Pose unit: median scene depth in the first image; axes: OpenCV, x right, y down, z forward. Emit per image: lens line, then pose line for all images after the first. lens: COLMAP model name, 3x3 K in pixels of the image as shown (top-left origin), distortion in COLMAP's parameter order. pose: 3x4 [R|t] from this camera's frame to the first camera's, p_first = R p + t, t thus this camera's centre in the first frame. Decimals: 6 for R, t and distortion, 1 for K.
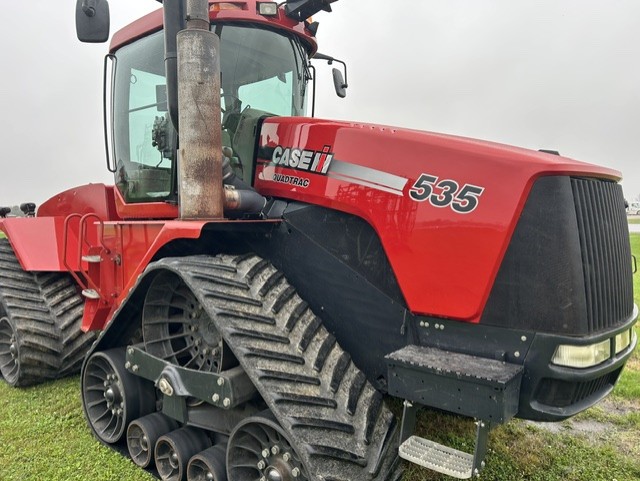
lens RADIAL K [[530.5, 0, 320.9], [0, 530.5, 254.4], [0, 0, 1]] dist [0.022229, -0.002144]
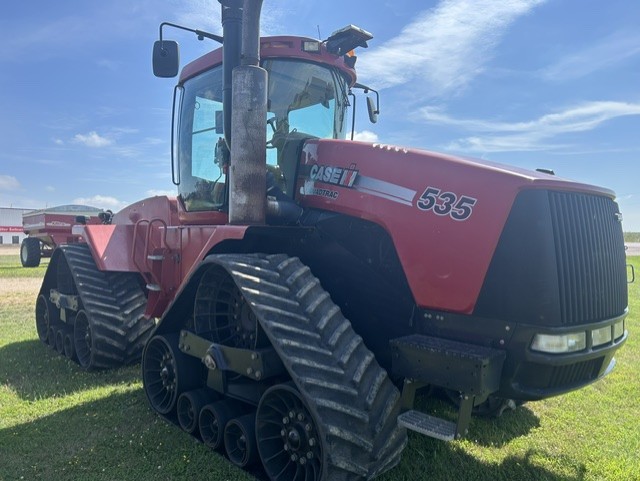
lens RADIAL K [[530.5, 0, 320.9], [0, 530.5, 254.4], [0, 0, 1]] dist [0.022229, -0.002144]
pose [[0.993924, 0.030611, -0.105725, 0.066104], [-0.034836, 0.998657, -0.038348, 0.039860], [0.104409, 0.041798, 0.993656, -0.149862]]
